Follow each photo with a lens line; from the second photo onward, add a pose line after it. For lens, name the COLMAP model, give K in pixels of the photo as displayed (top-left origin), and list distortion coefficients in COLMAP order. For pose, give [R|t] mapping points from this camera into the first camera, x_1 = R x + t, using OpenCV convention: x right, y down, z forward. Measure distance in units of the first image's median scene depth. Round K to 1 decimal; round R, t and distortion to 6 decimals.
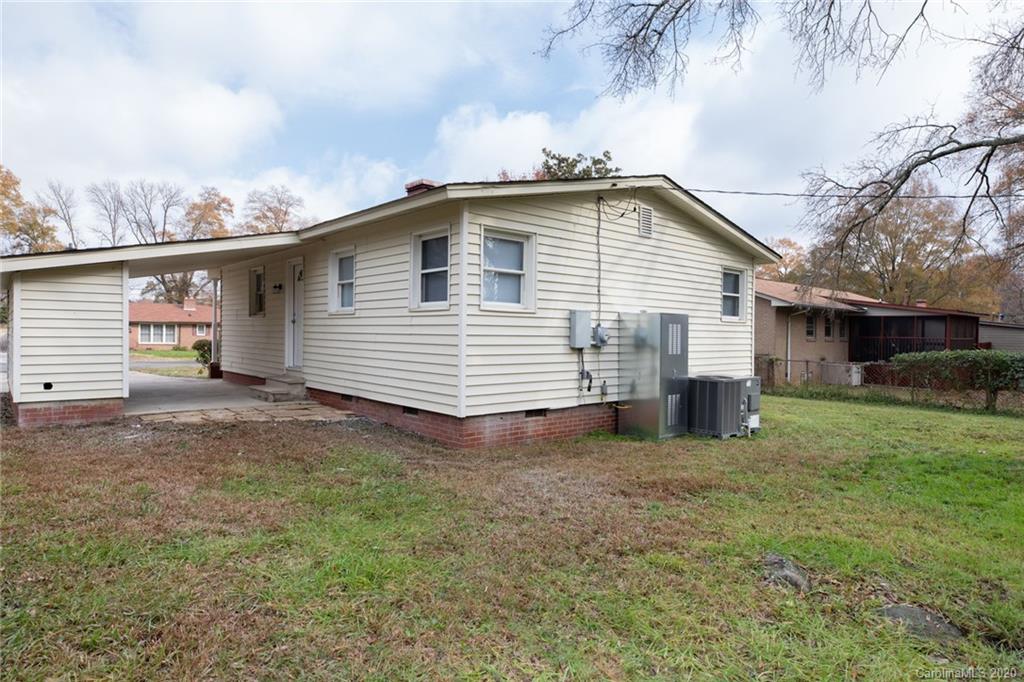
lens RADIAL K [[589.8, 0, 512.6], [0, 589.8, 324.8], [0, 0, 1]] dist [-0.007540, -0.002566]
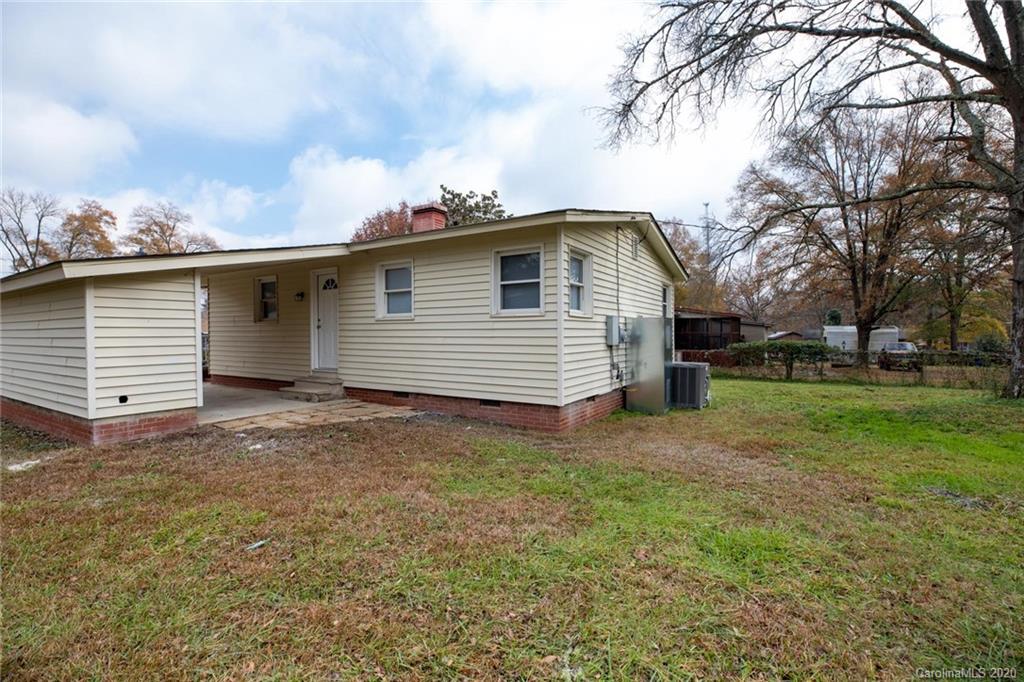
lens RADIAL K [[462.0, 0, 511.1], [0, 462.0, 327.5], [0, 0, 1]] dist [-0.025622, 0.000592]
pose [[0.956792, -0.012602, 0.290500, -0.352091], [0.011848, 0.999920, 0.004354, -0.005348], [-0.290532, -0.000724, 0.956865, 0.108078]]
